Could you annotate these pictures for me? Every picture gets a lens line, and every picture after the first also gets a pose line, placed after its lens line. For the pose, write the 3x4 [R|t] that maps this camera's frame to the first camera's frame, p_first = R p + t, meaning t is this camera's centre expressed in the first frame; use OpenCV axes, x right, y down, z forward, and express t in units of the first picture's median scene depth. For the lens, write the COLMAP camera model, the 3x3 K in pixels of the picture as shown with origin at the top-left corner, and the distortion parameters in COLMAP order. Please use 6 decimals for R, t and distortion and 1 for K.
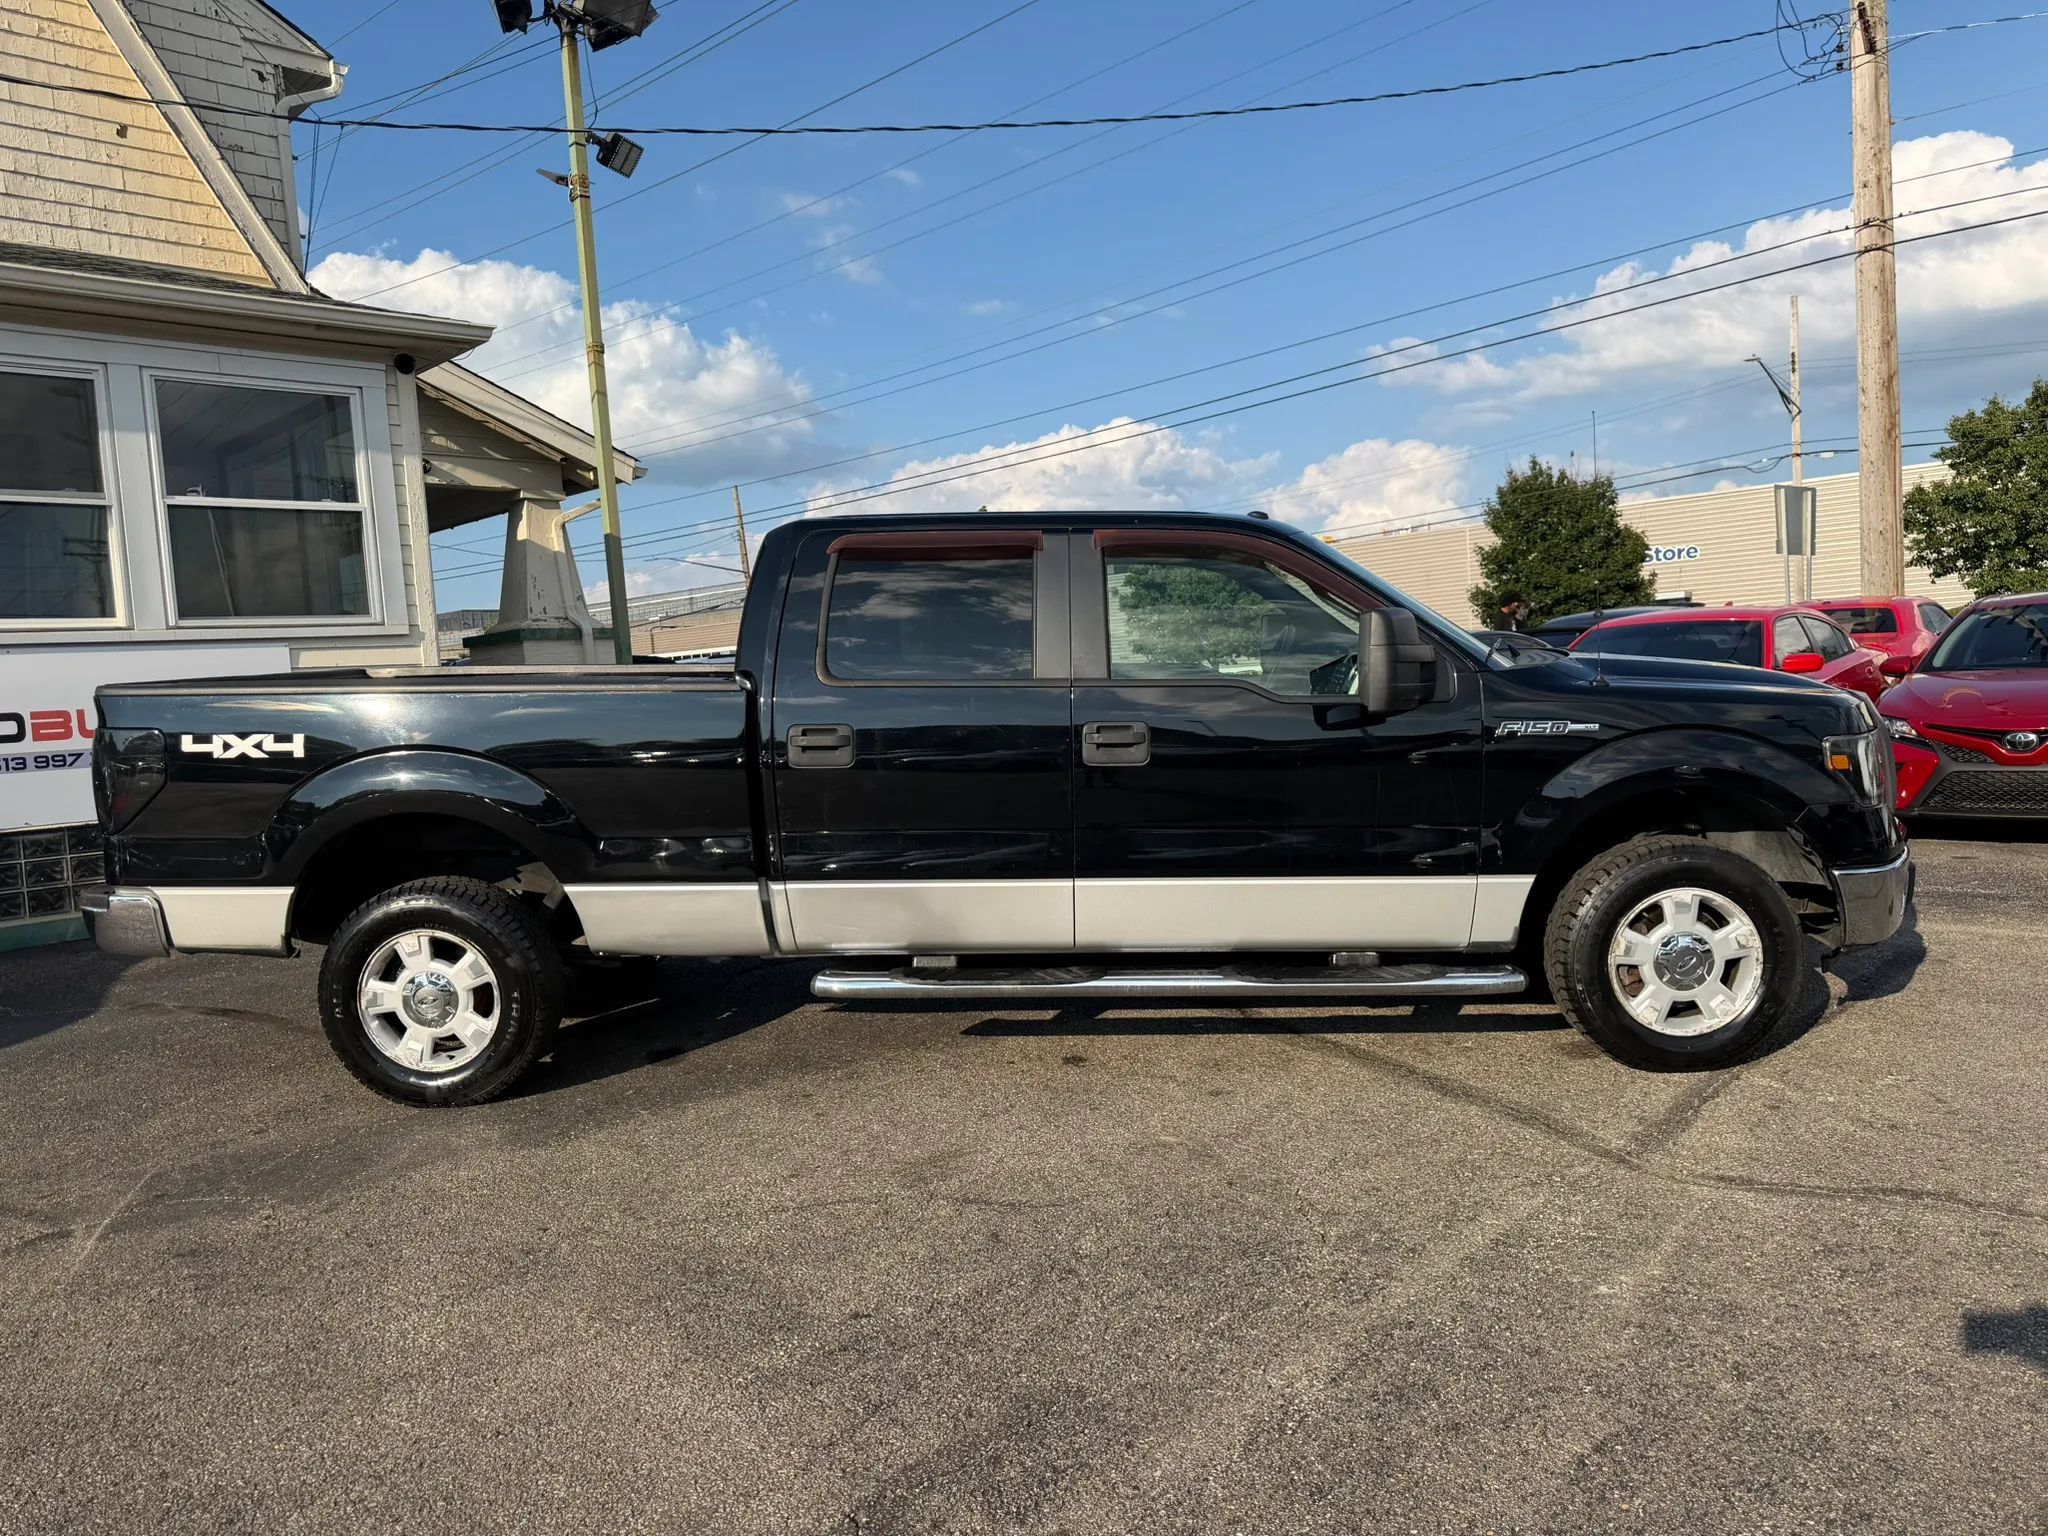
lens RADIAL K [[1493.7, 0, 1018.7], [0, 1493.7, 761.3], [0, 0, 1]] dist [0.002603, -0.009247]
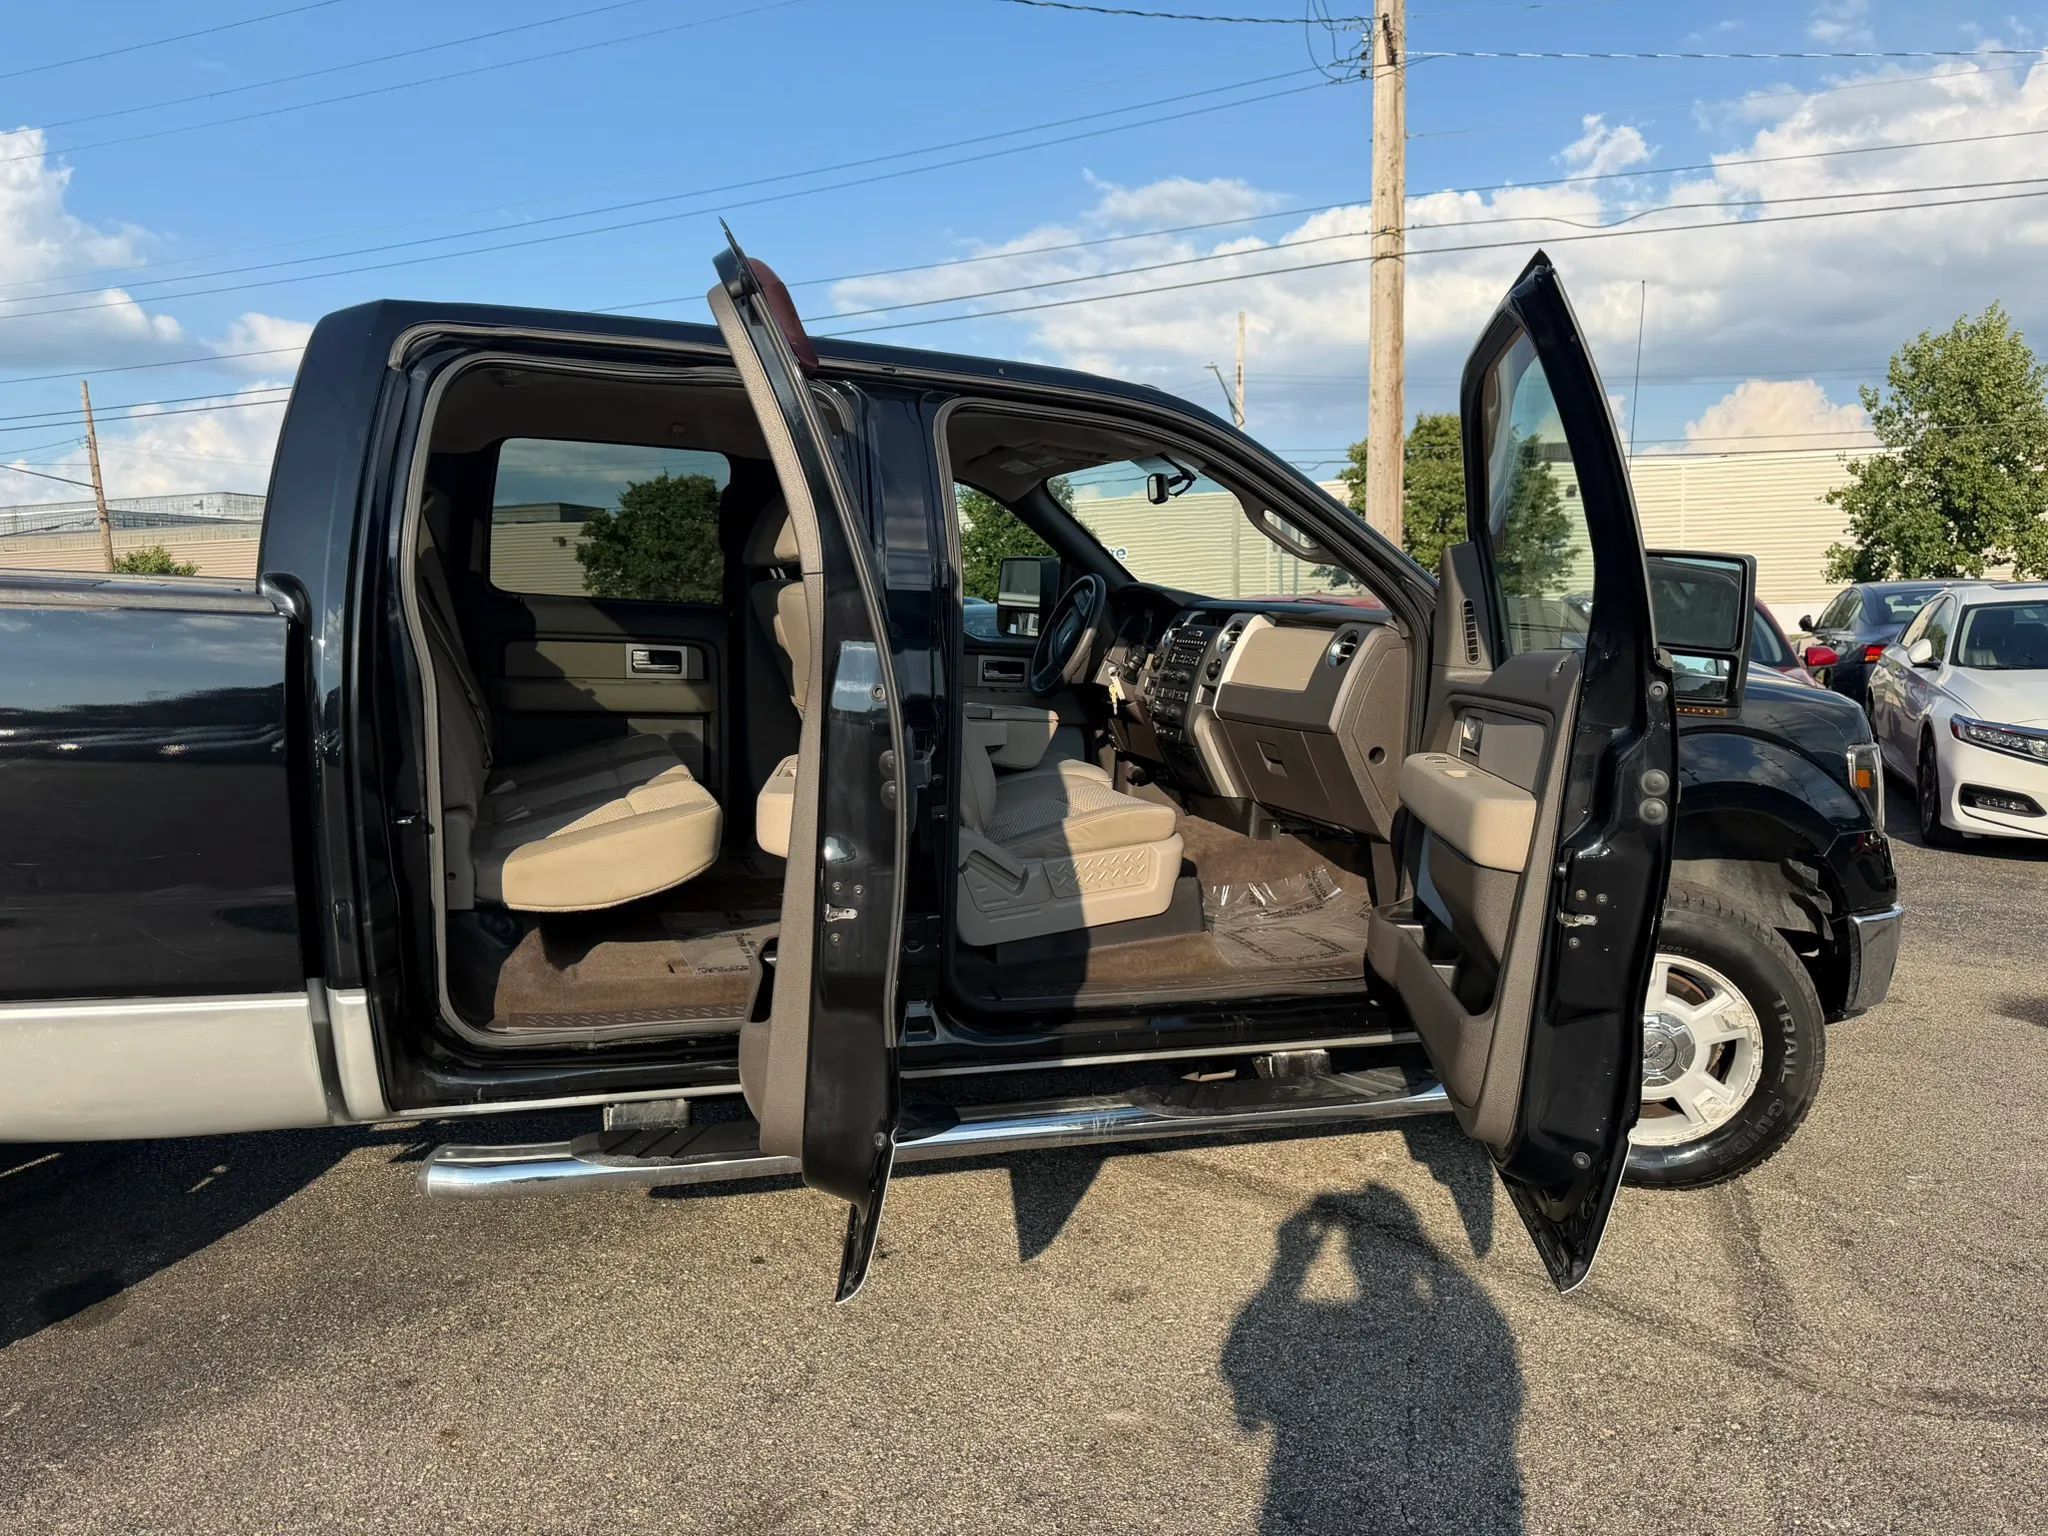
lens RADIAL K [[1482.1, 0, 1042.0], [0, 1482.1, 776.7], [0, 0, 1]] dist [0.013632, -0.032169]
pose [[0.924754, 0.009443, 0.380449, -0.120533], [-0.020705, 0.999460, 0.025521, -0.009453], [-0.380003, -0.031478, 0.924450, 0.383898]]
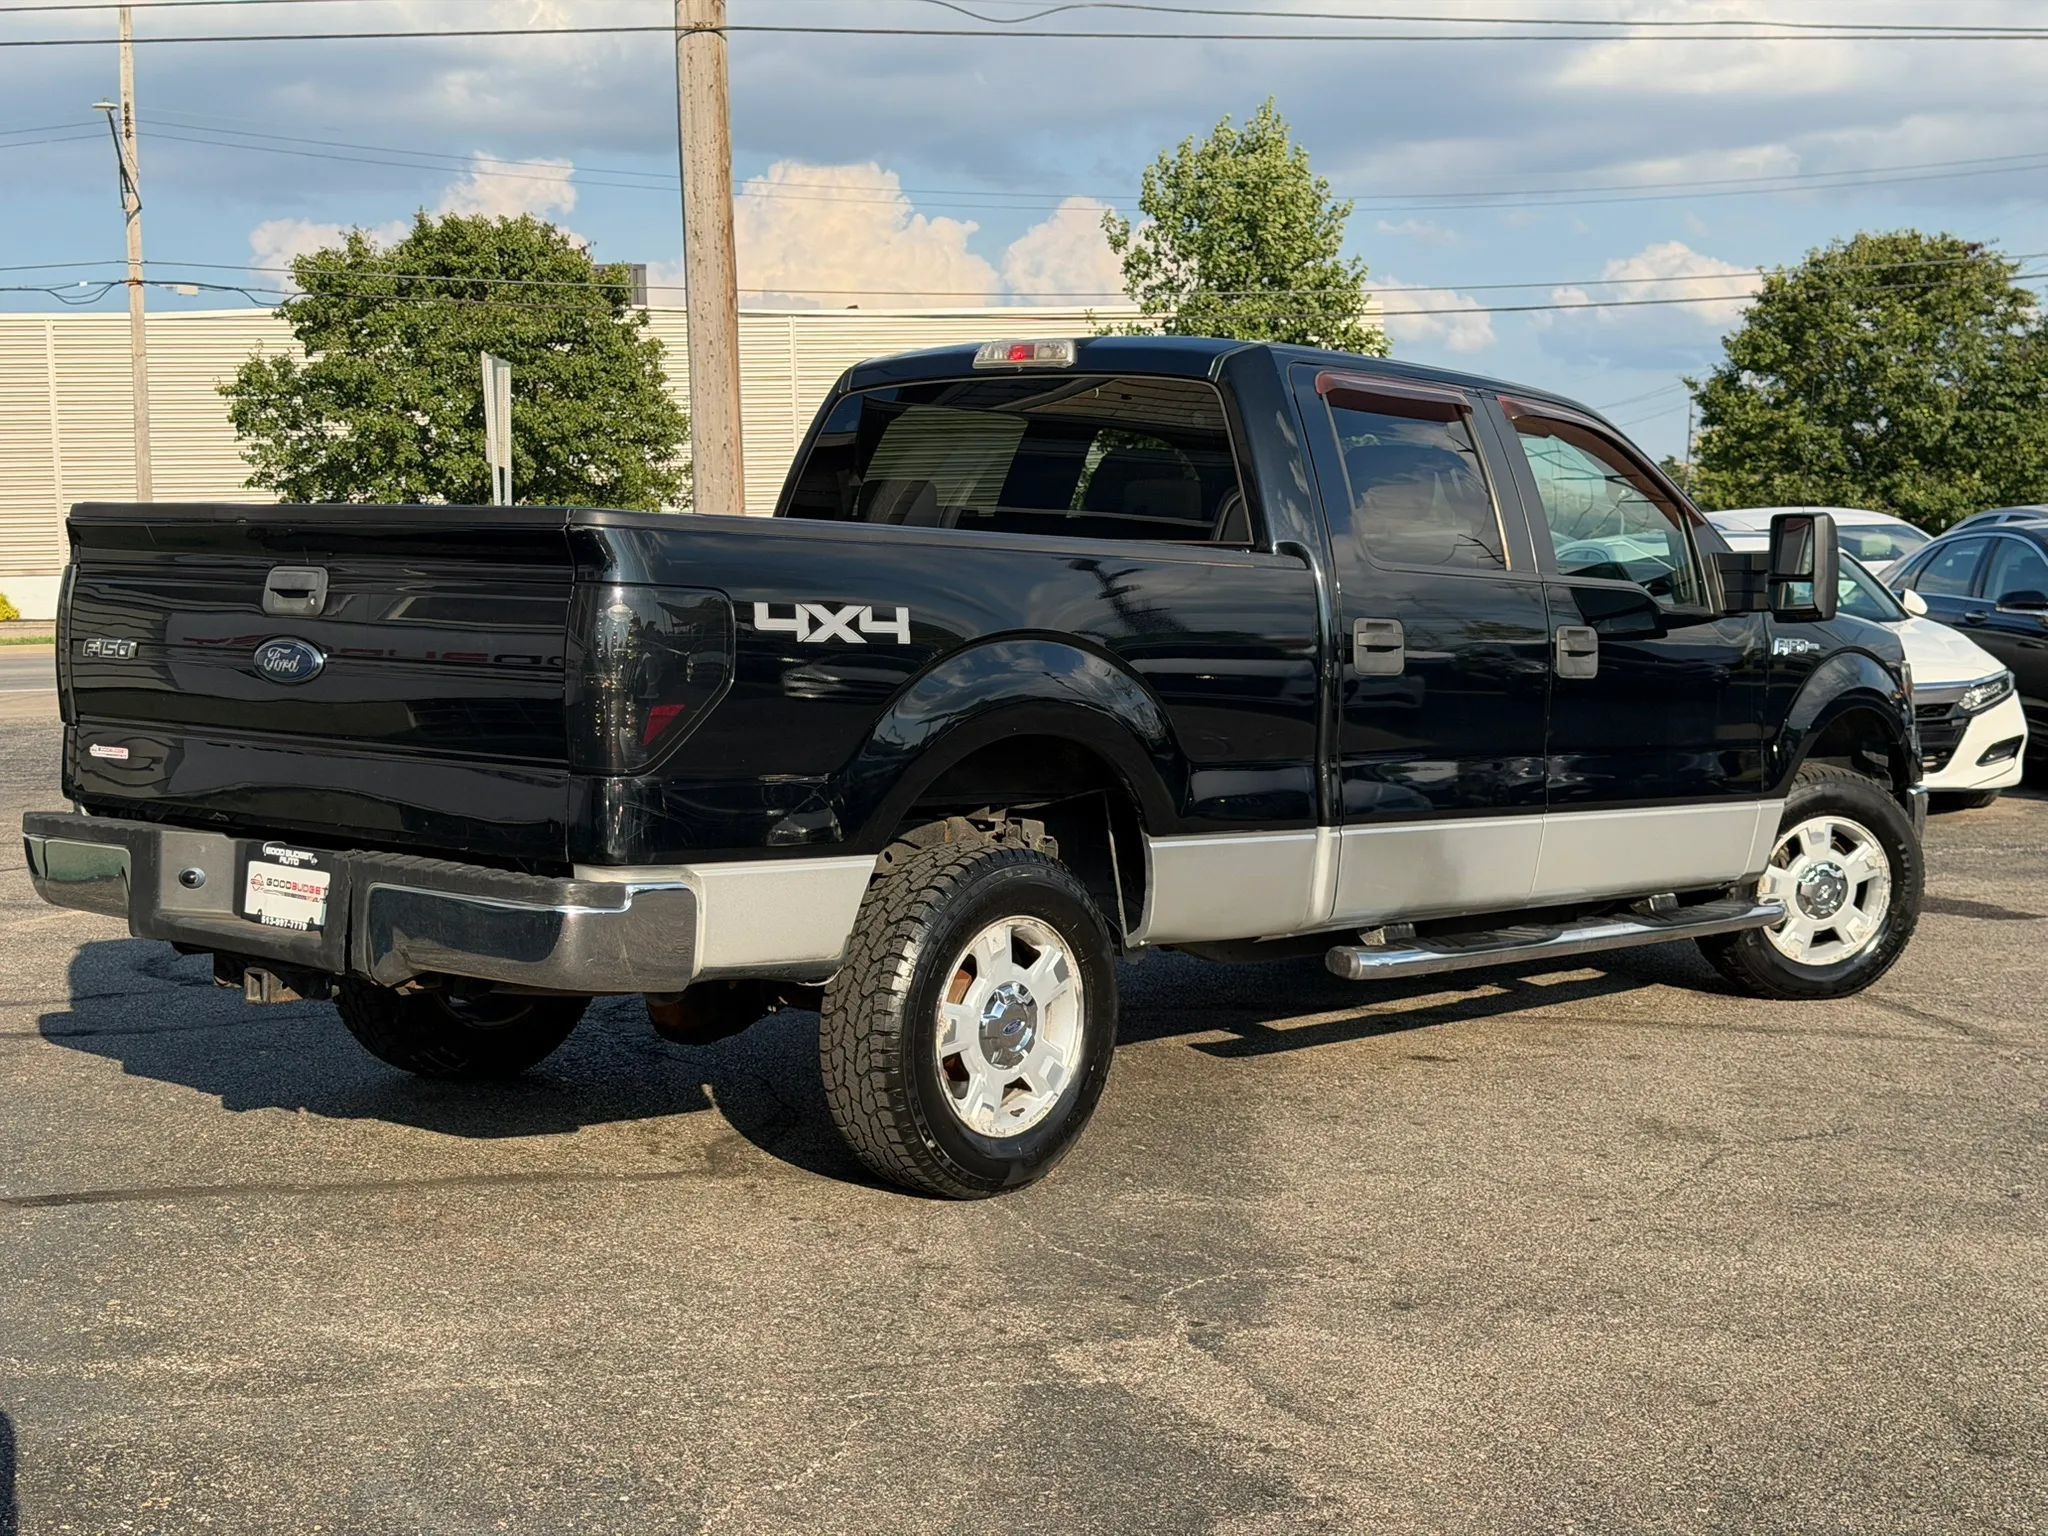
lens RADIAL K [[2947.8, 0, 1058.9], [0, 2947.8, 841.7], [0, 0, 1]] dist [-0.038480, 0.827270]
pose [[0.603951, -0.022440, 0.796705, -1.263619], [0.025438, 0.999637, 0.008872, 0.062159], [-0.796615, 0.014908, 0.604303, 0.184272]]
